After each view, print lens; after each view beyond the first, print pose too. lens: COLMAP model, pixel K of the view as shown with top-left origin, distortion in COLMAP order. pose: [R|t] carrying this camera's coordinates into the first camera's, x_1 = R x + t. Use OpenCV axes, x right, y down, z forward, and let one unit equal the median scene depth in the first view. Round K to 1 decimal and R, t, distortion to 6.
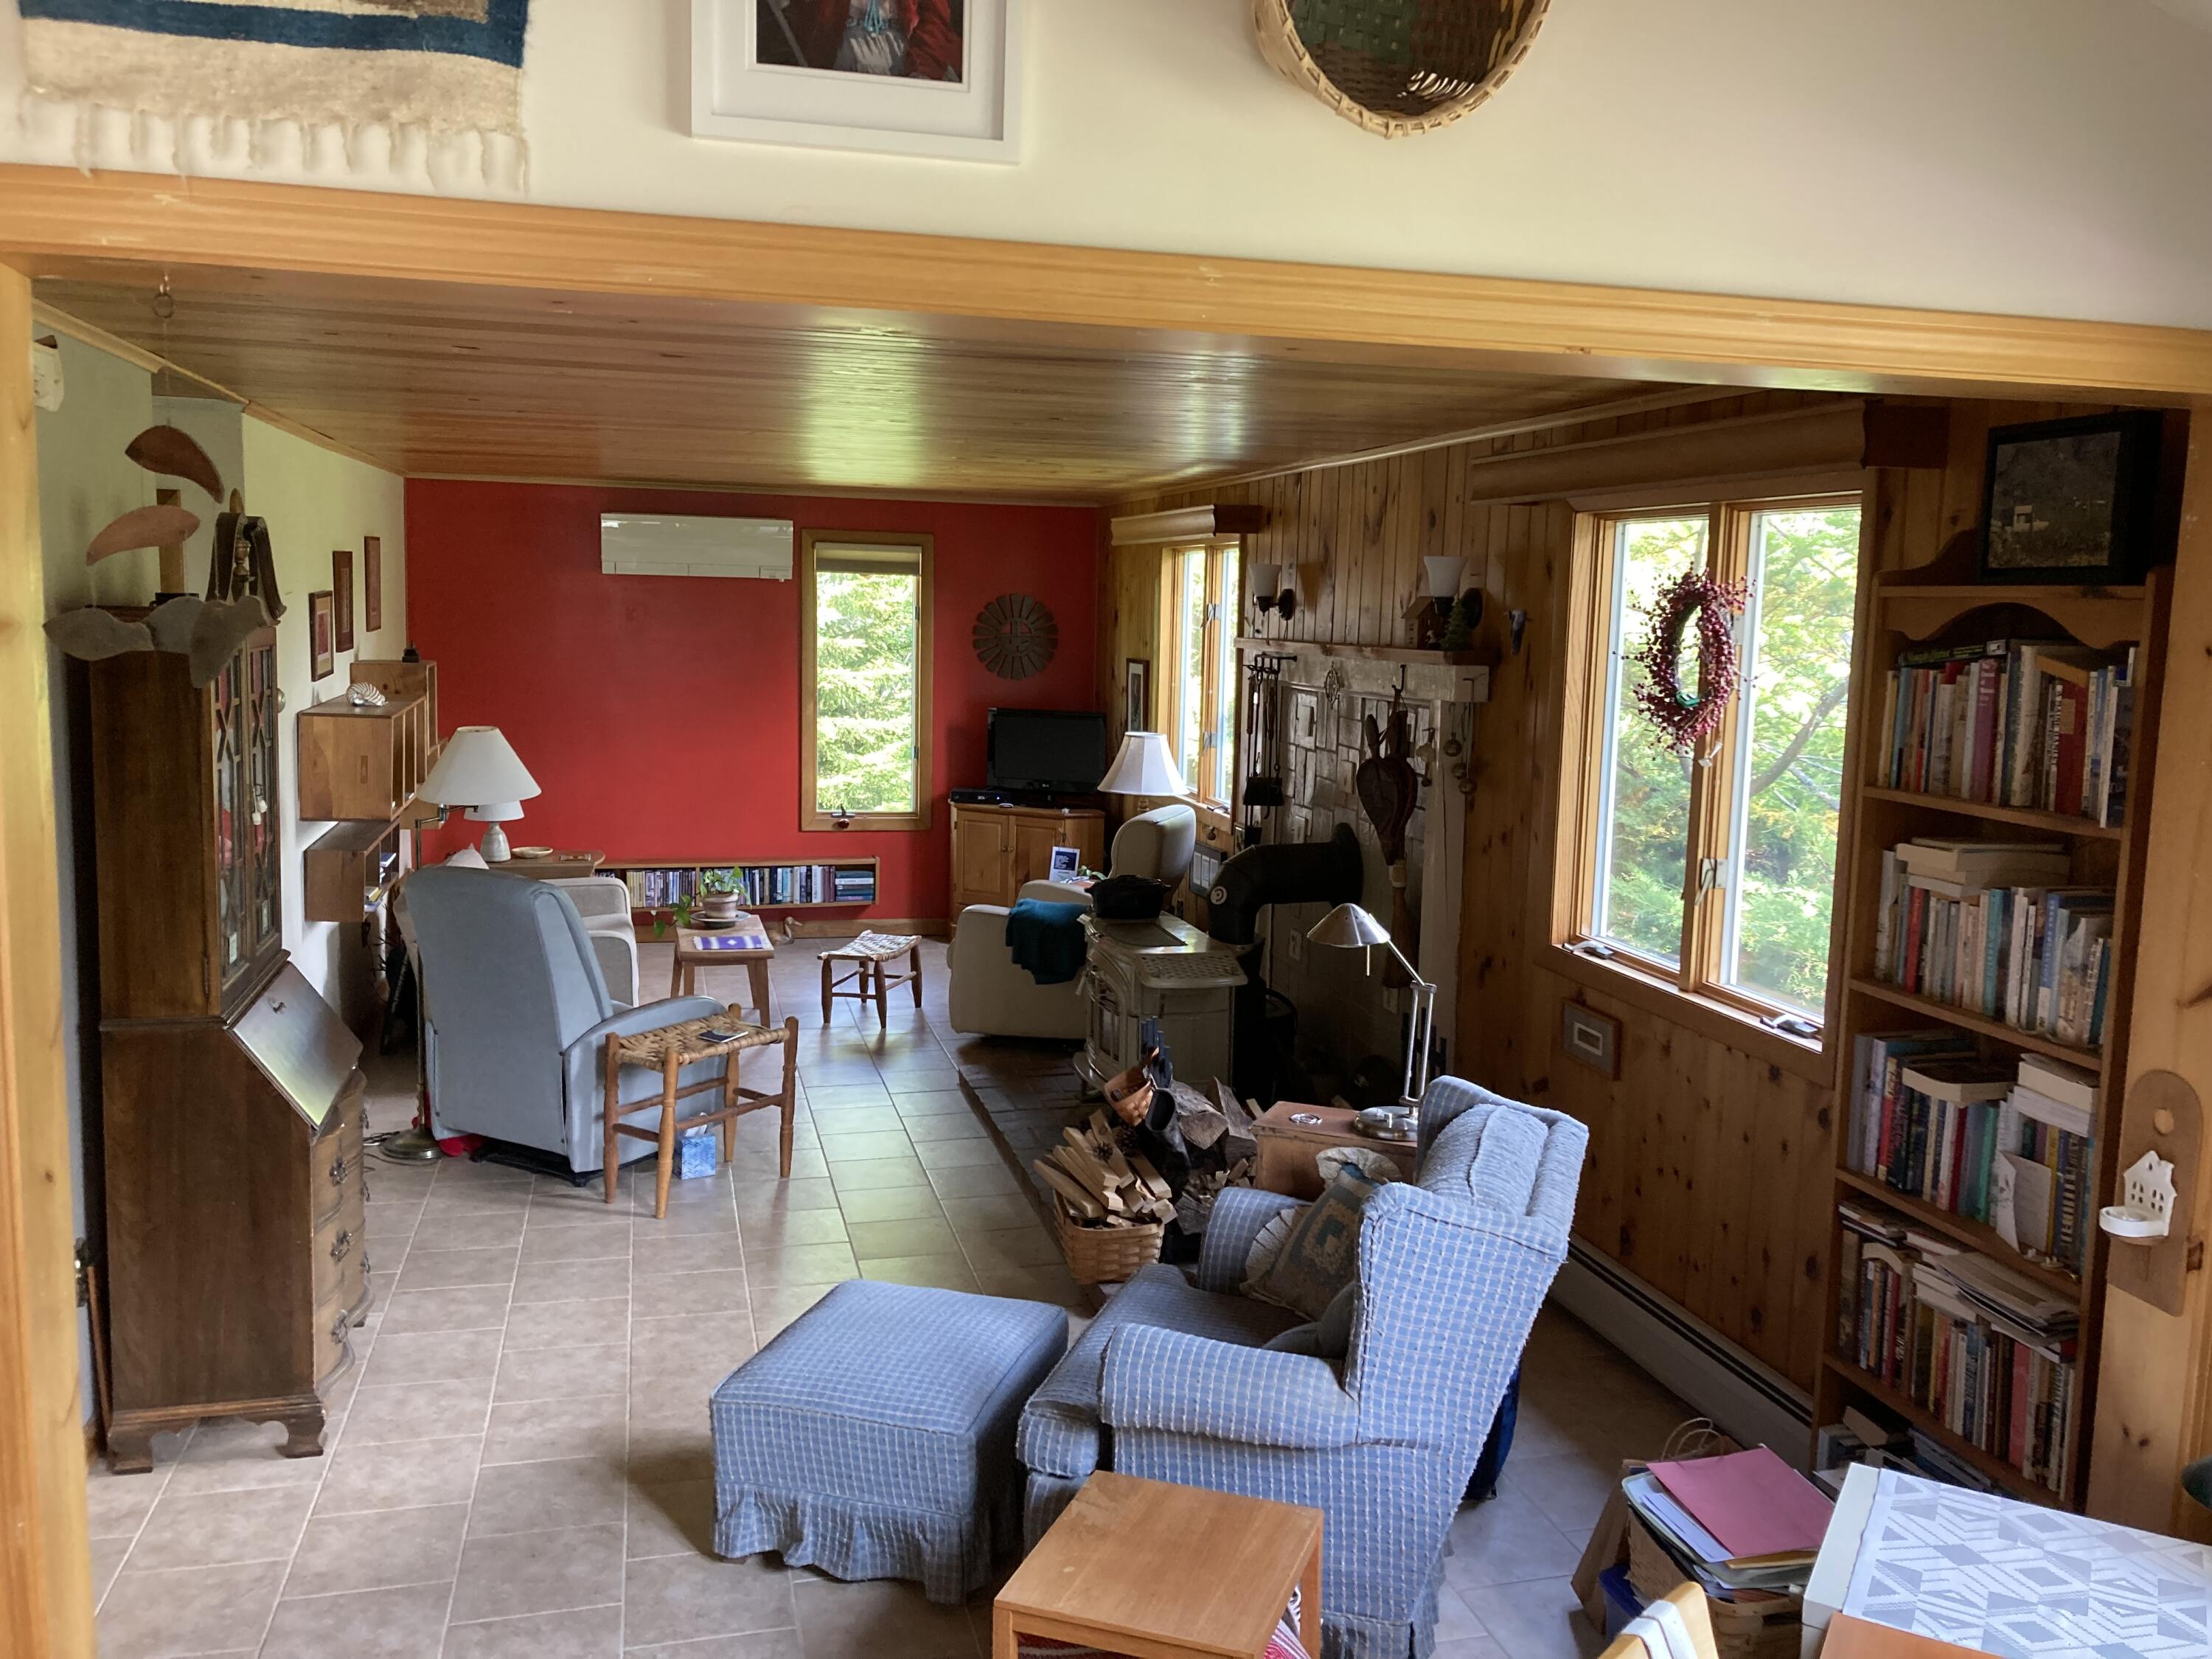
lens RADIAL K [[1814.2, 0, 1107.7], [0, 1814.2, 824.8], [0, 0, 1]] dist [0.000954, -0.000007]
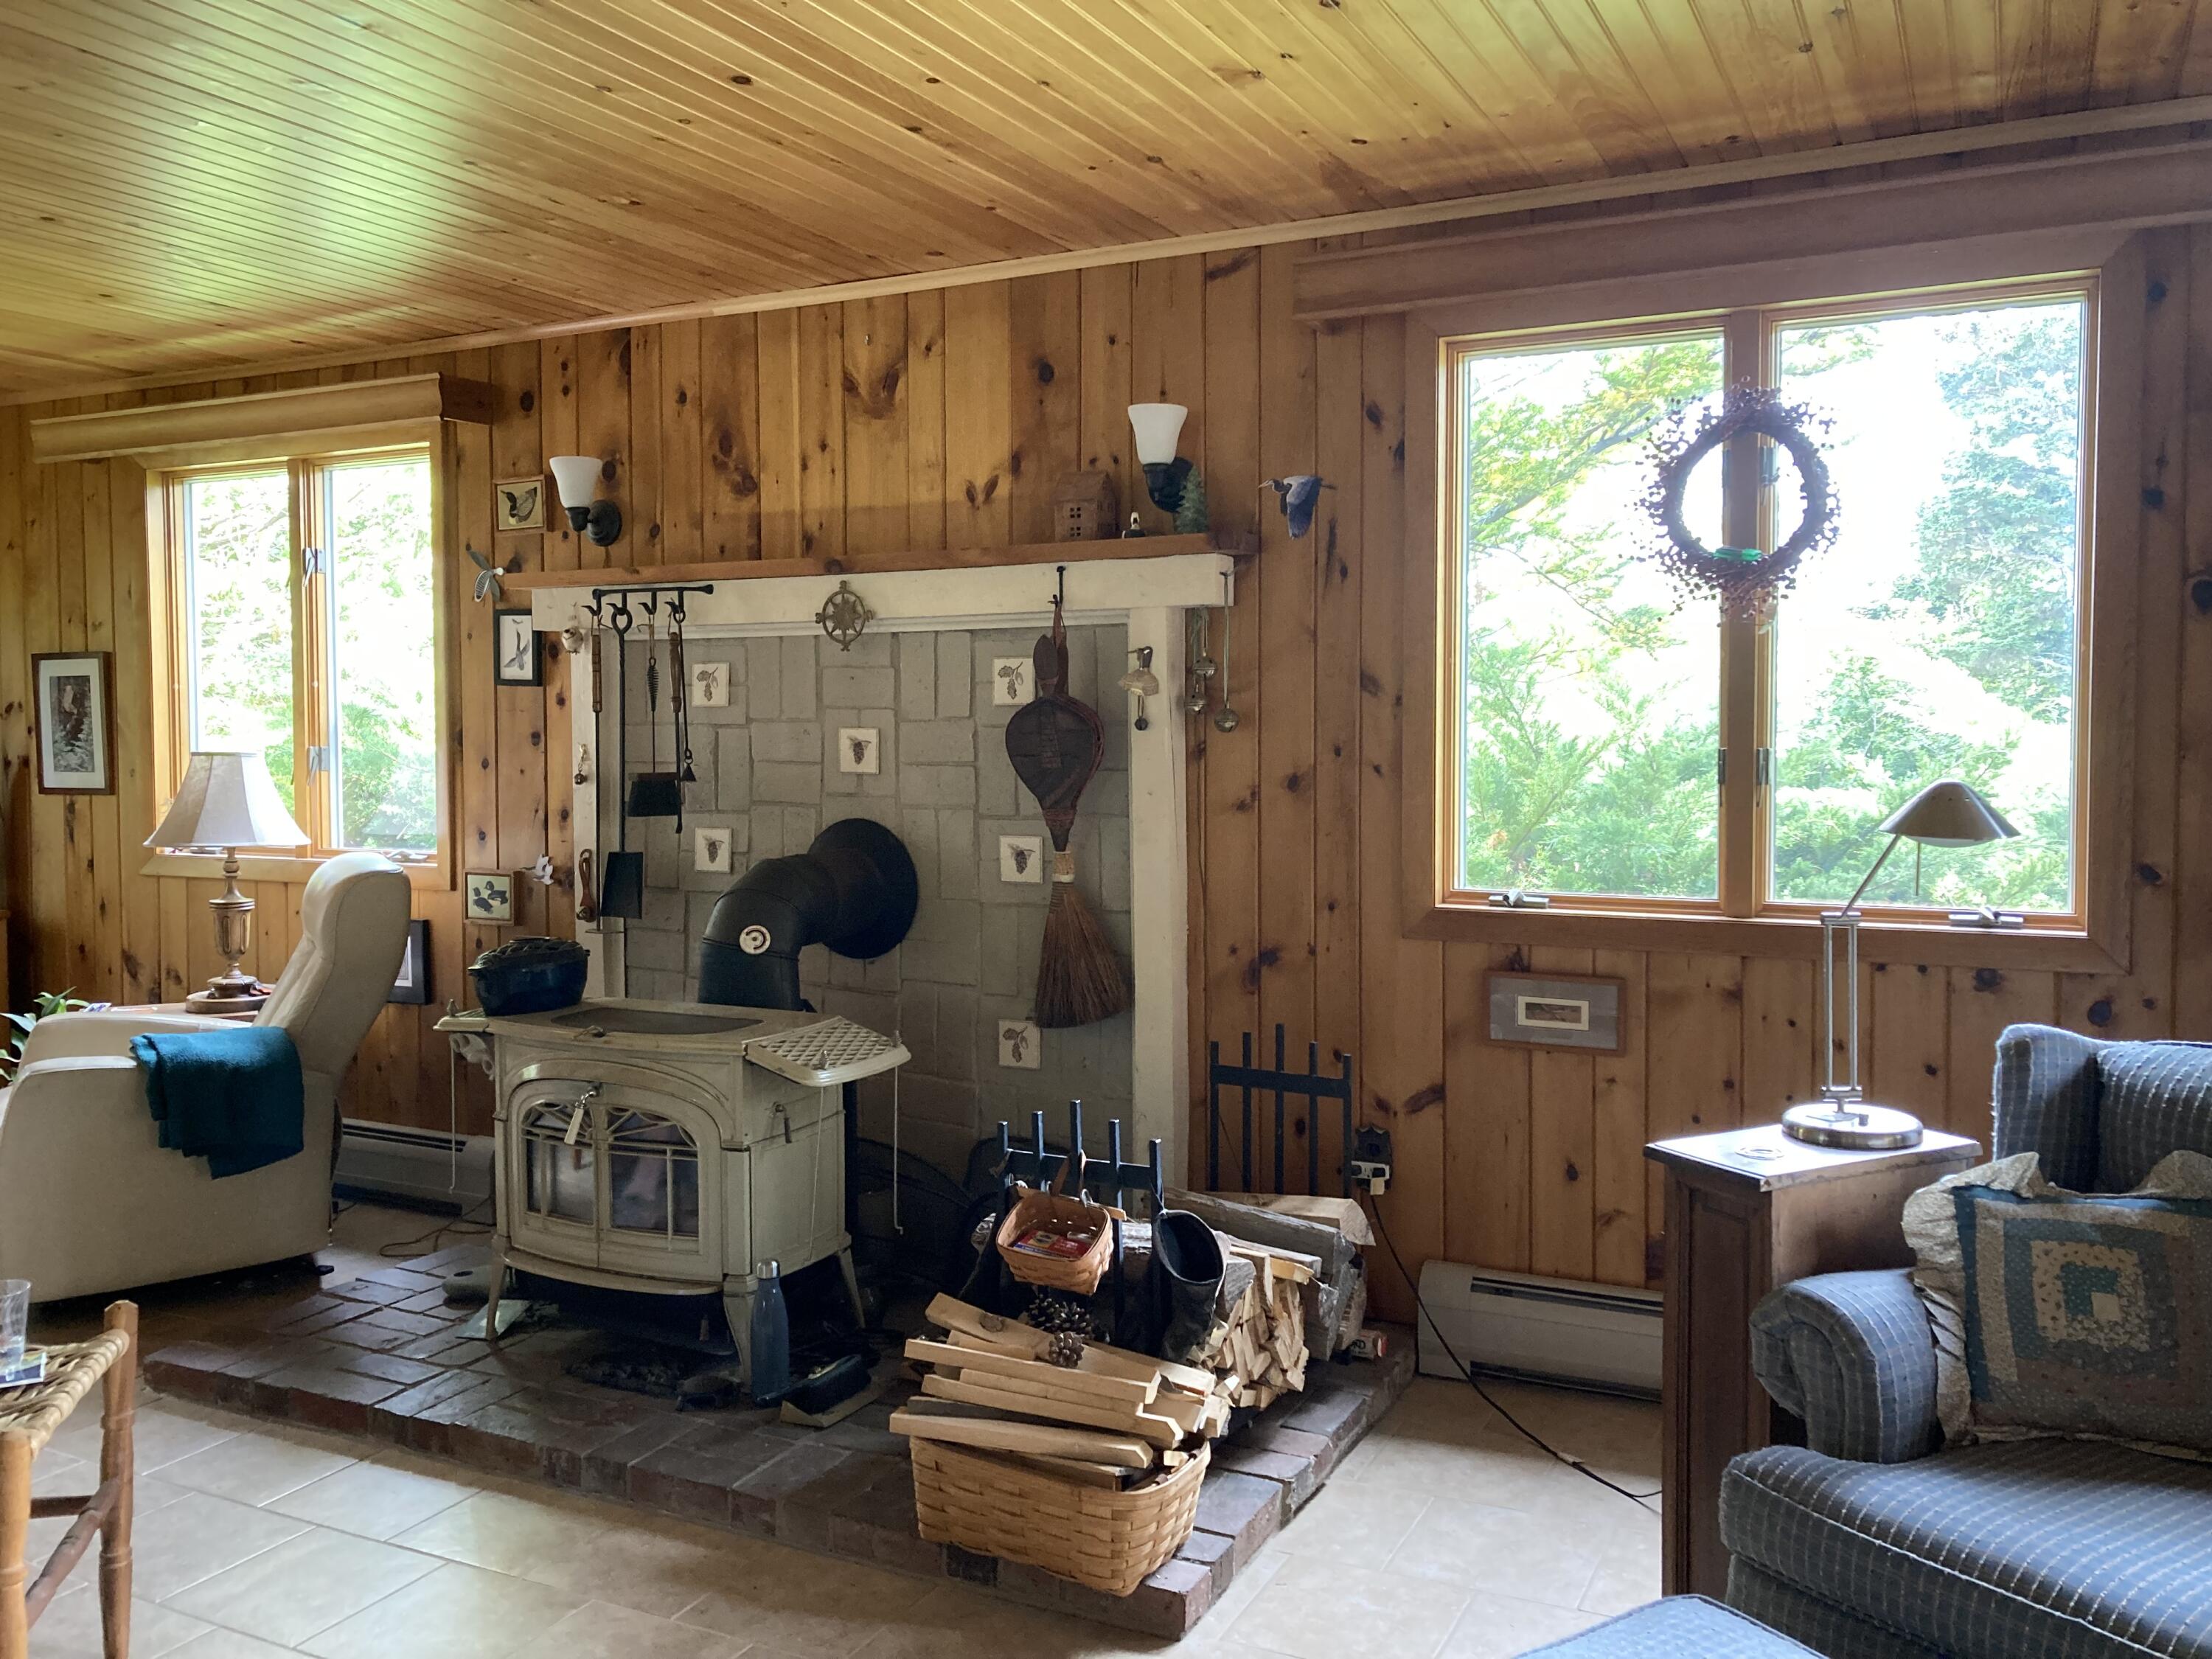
lens RADIAL K [[1802.0, 0, 1104.7], [0, 1802.0, 823.5], [0, 0, 1]] dist [0.011019, -0.002614]
pose [[0.654541, -0.077476, 0.752046, -0.392316], [0.115862, 0.993264, 0.001486, 0.013542], [-0.747095, 0.086161, 0.659109, 0.575033]]
